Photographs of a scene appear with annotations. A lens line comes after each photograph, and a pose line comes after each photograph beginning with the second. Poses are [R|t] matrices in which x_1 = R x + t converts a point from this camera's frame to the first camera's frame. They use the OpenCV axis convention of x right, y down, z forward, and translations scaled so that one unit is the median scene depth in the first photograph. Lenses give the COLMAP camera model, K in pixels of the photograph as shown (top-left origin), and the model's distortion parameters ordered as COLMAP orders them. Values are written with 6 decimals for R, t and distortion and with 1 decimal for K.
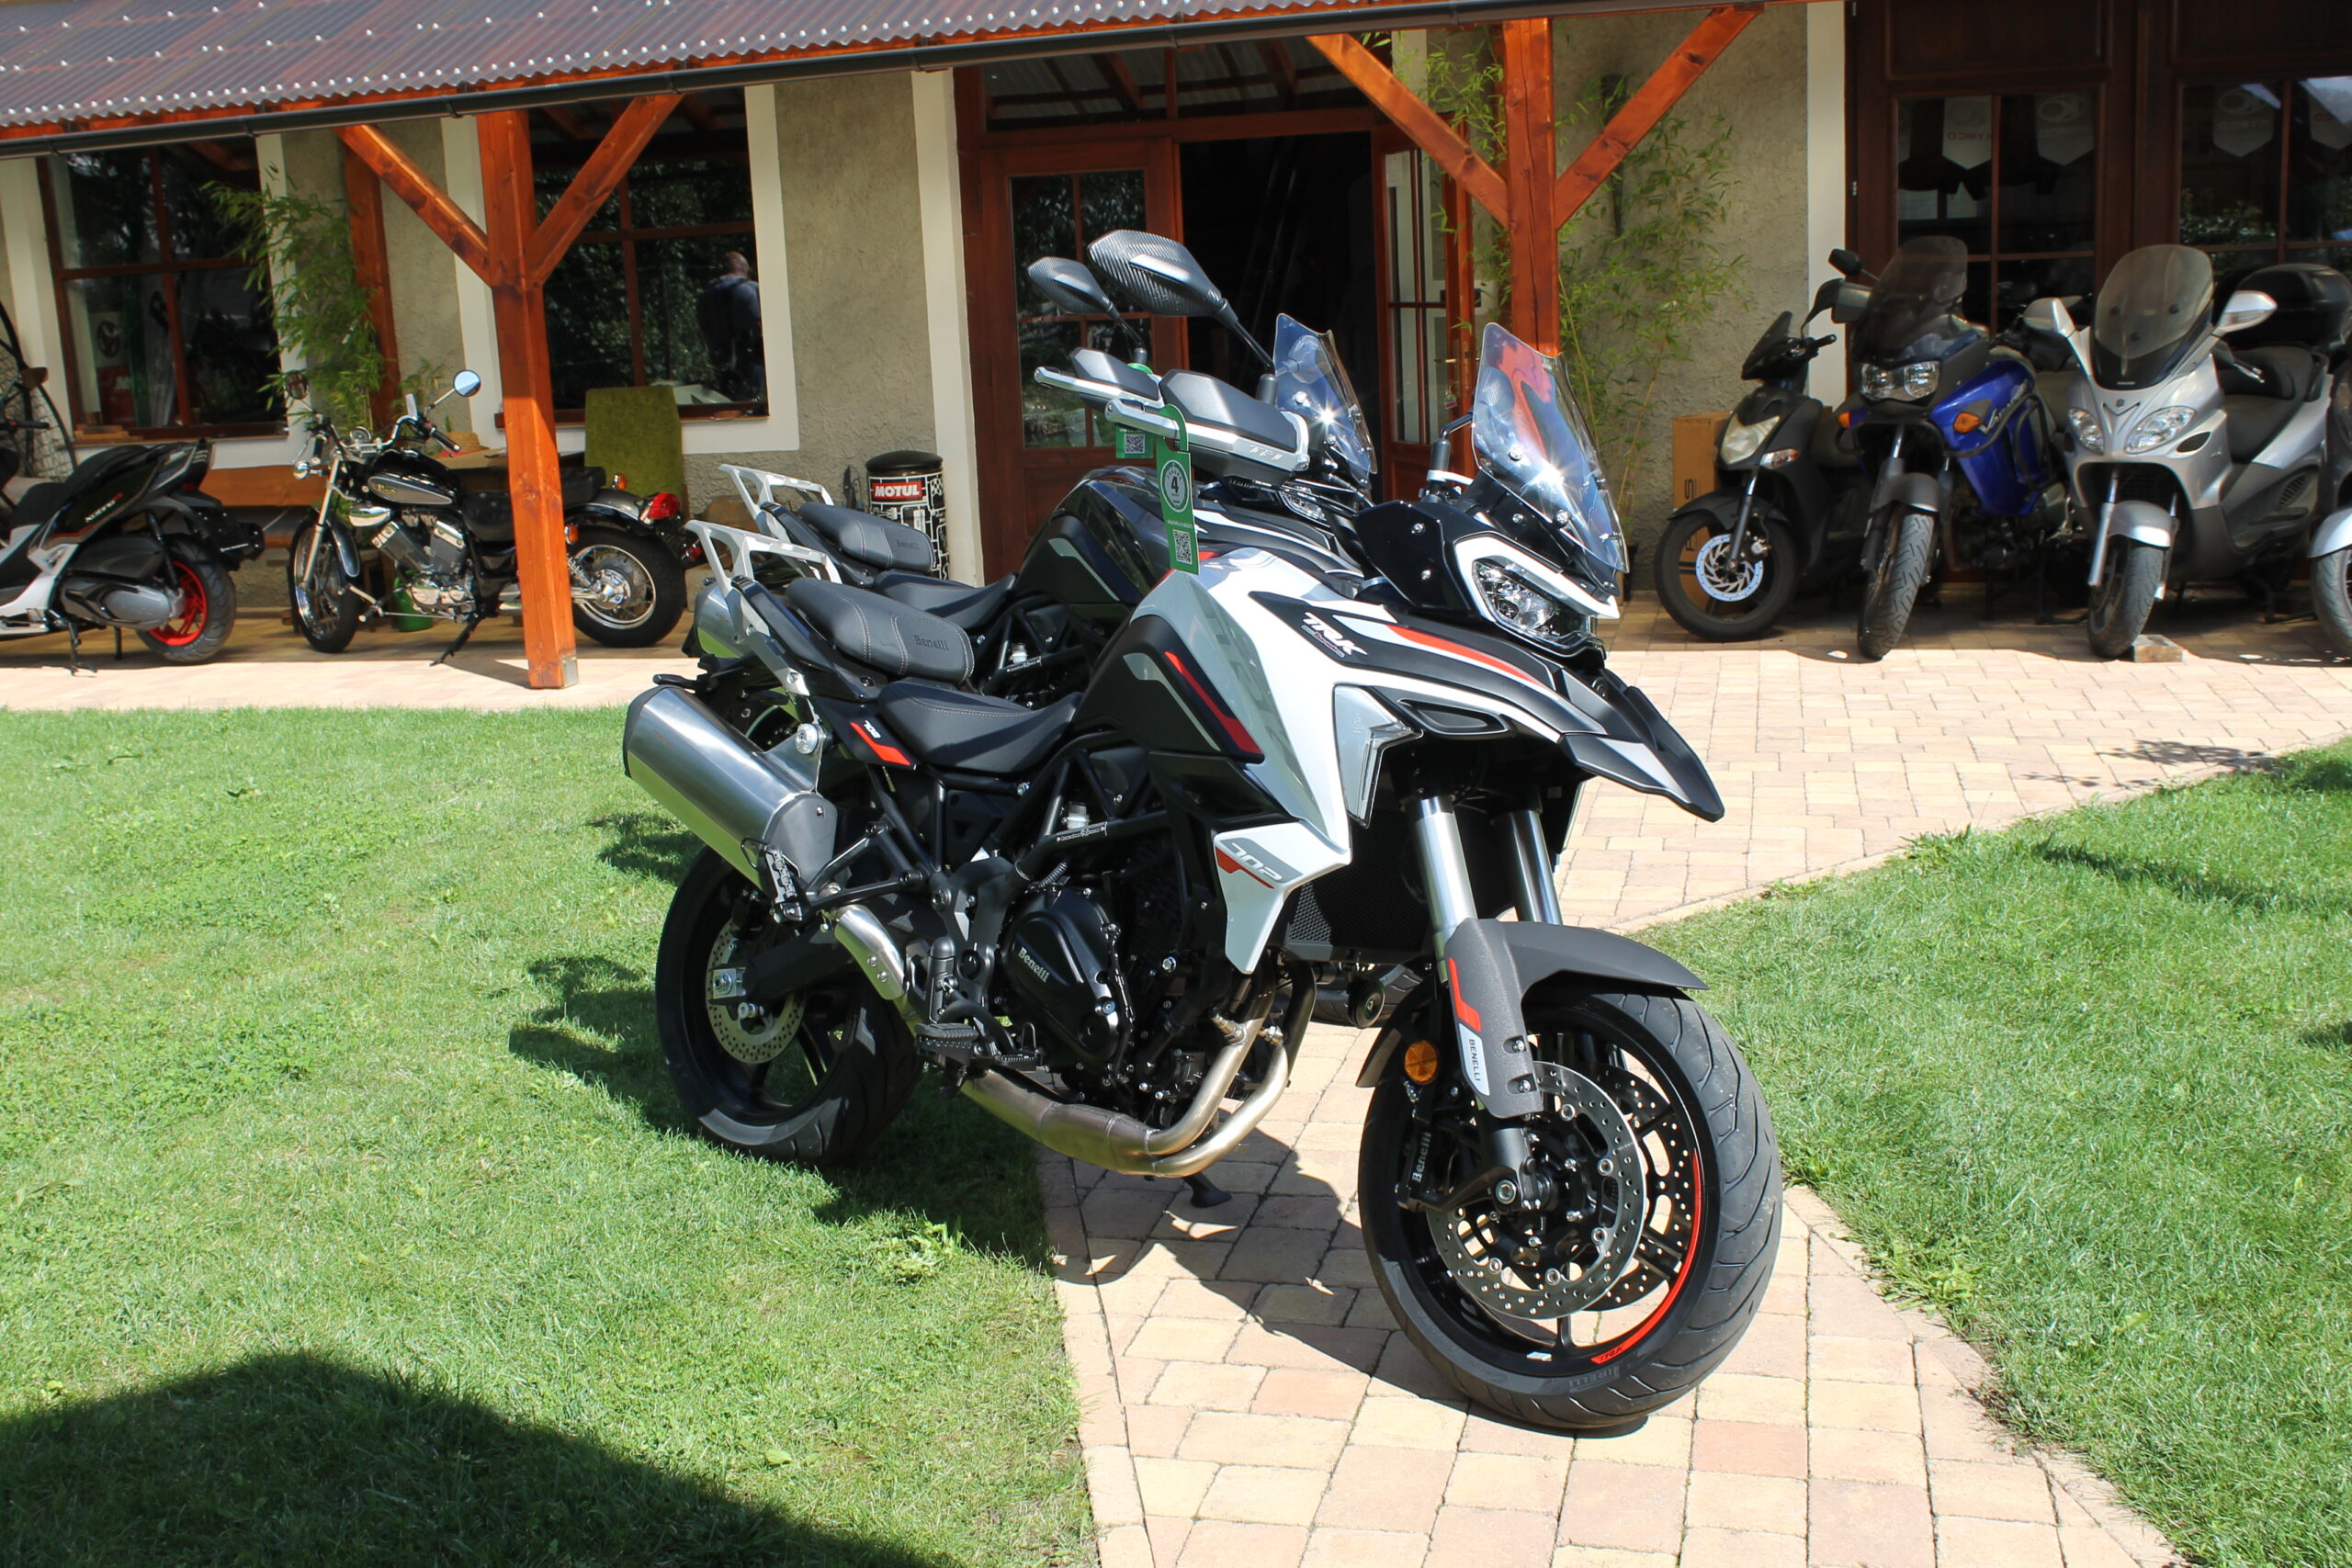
lens RADIAL K [[2505.0, 0, 1176.0], [0, 2505.0, 784.0], [0, 0, 1]] dist [-0.113036, 0.146064]
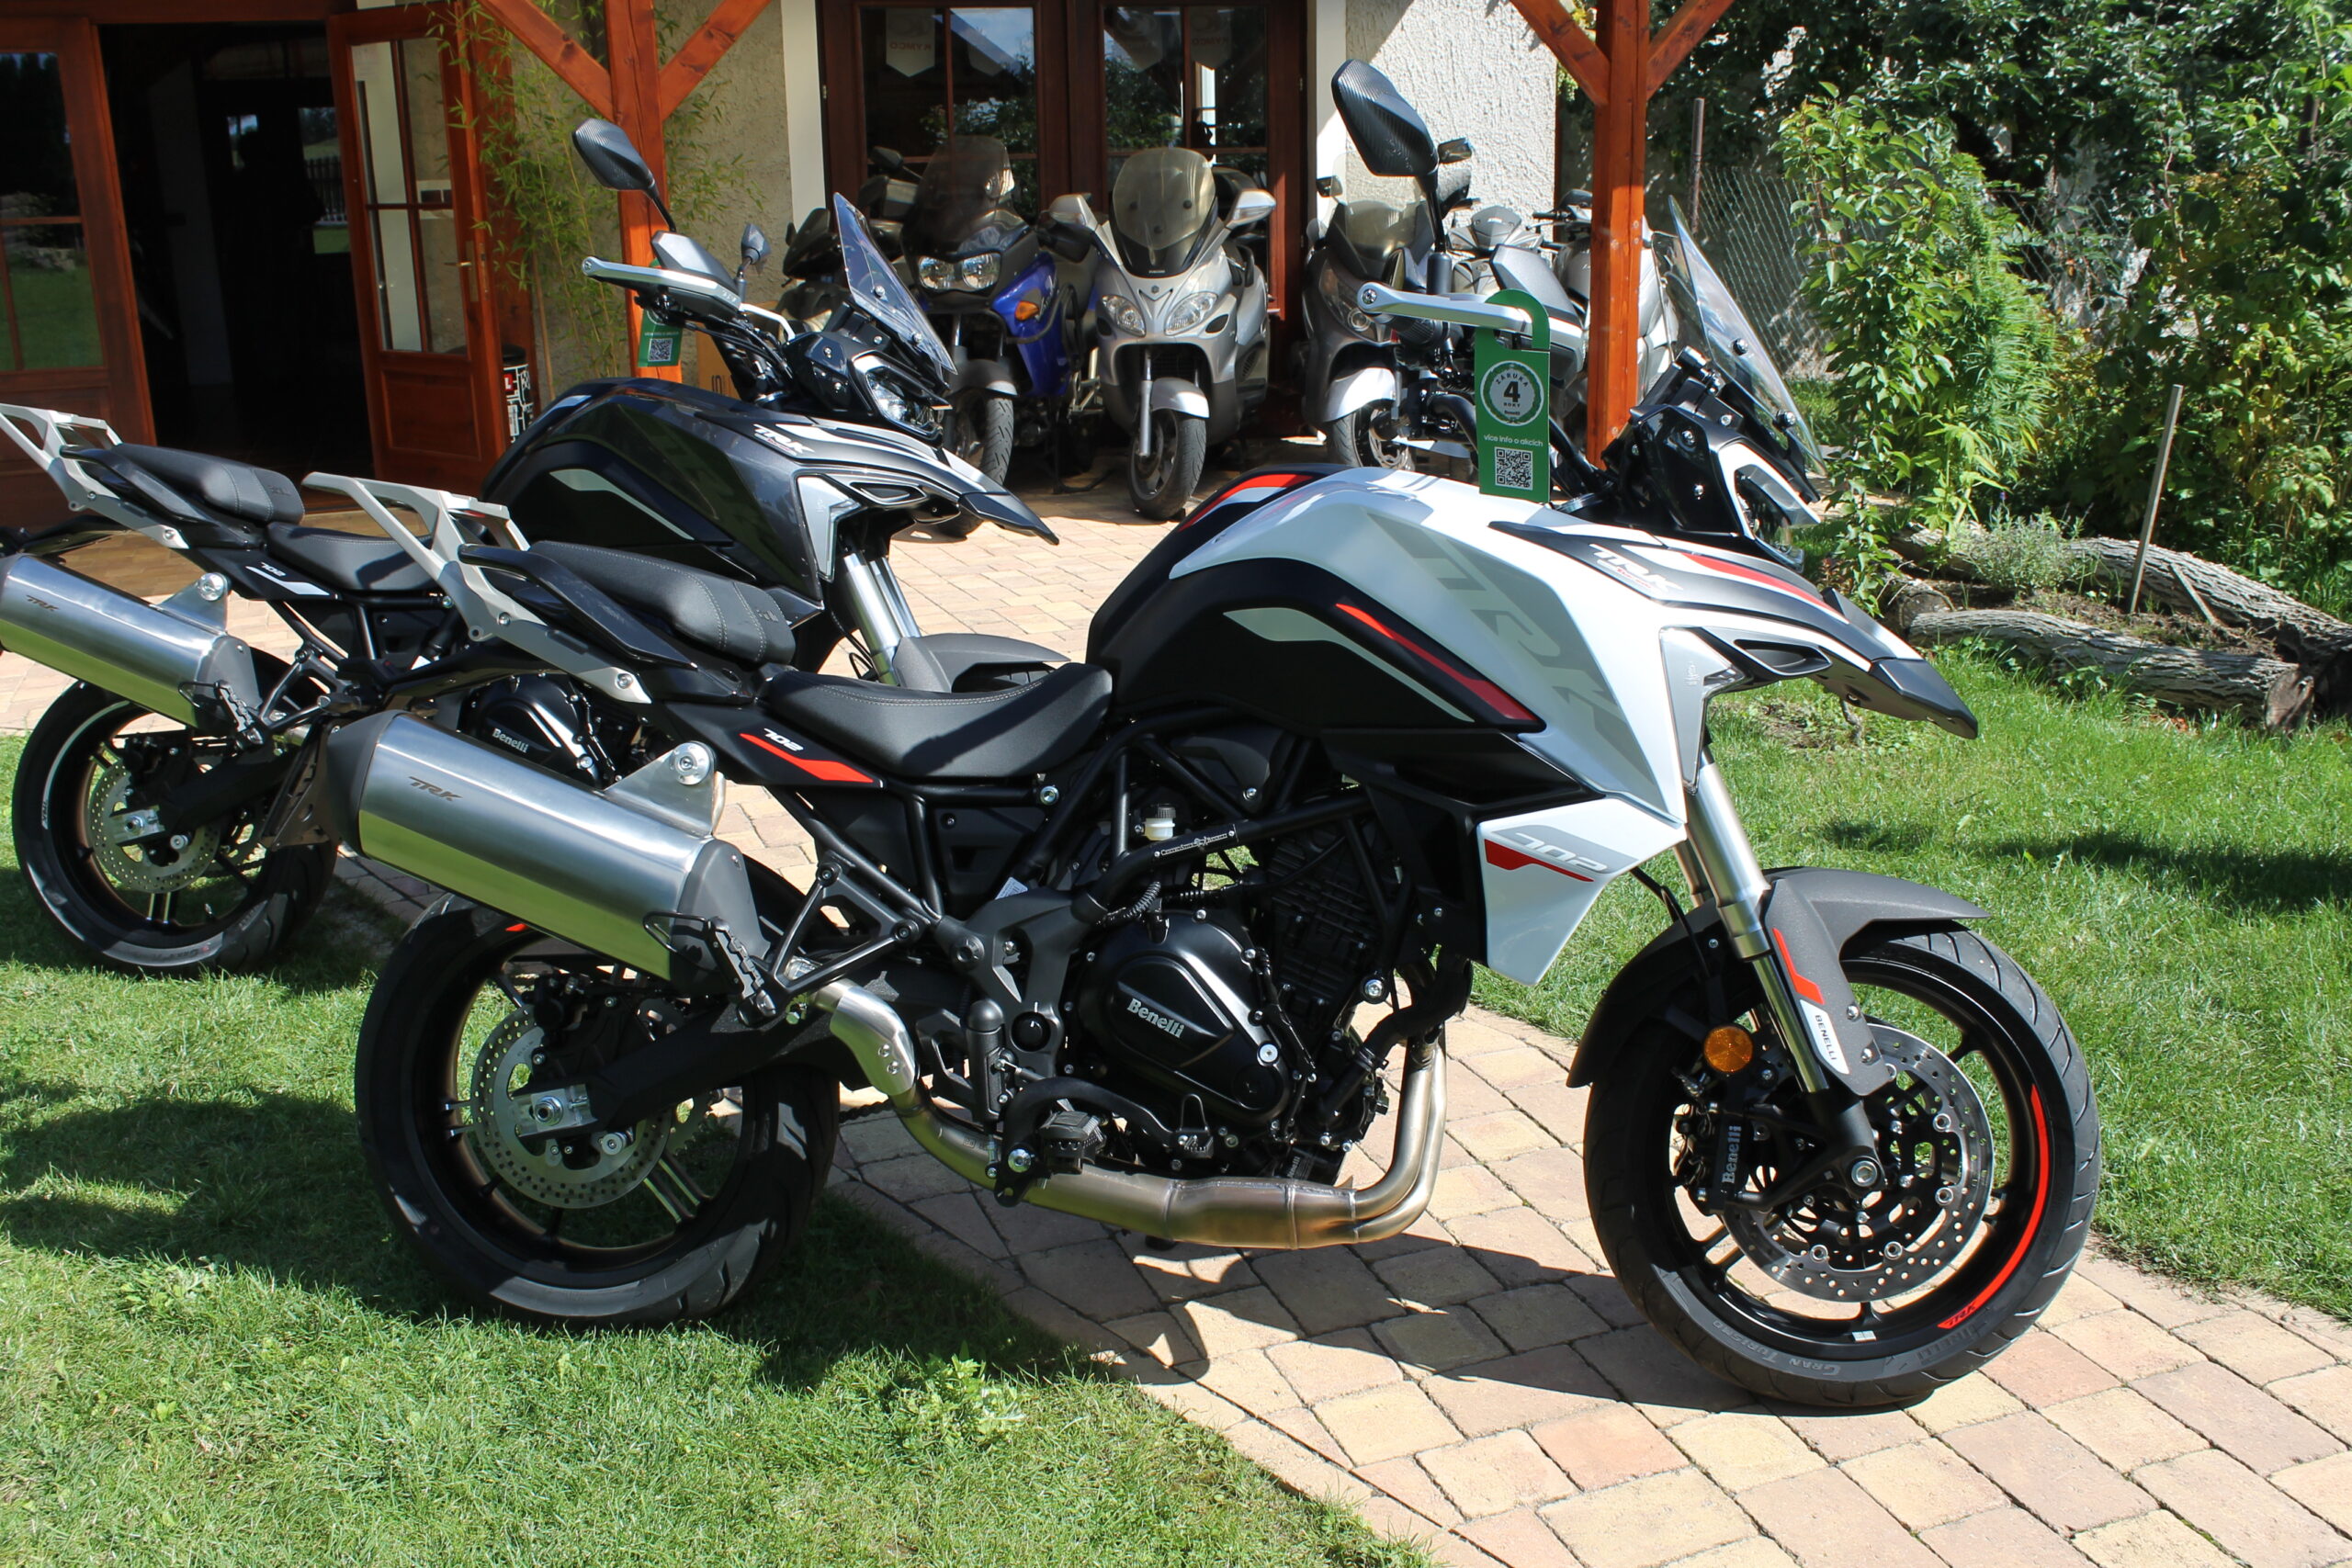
lens RADIAL K [[2169.3, 0, 1176.0], [0, 2169.3, 784.0], [0, 0, 1]] dist [-0.107678, 0.017440]
pose [[0.819872, -0.135419, 0.556302, -0.320450], [0.097327, 0.990449, 0.097664, -0.050191], [-0.564214, -0.025929, 0.825221, 0.336793]]
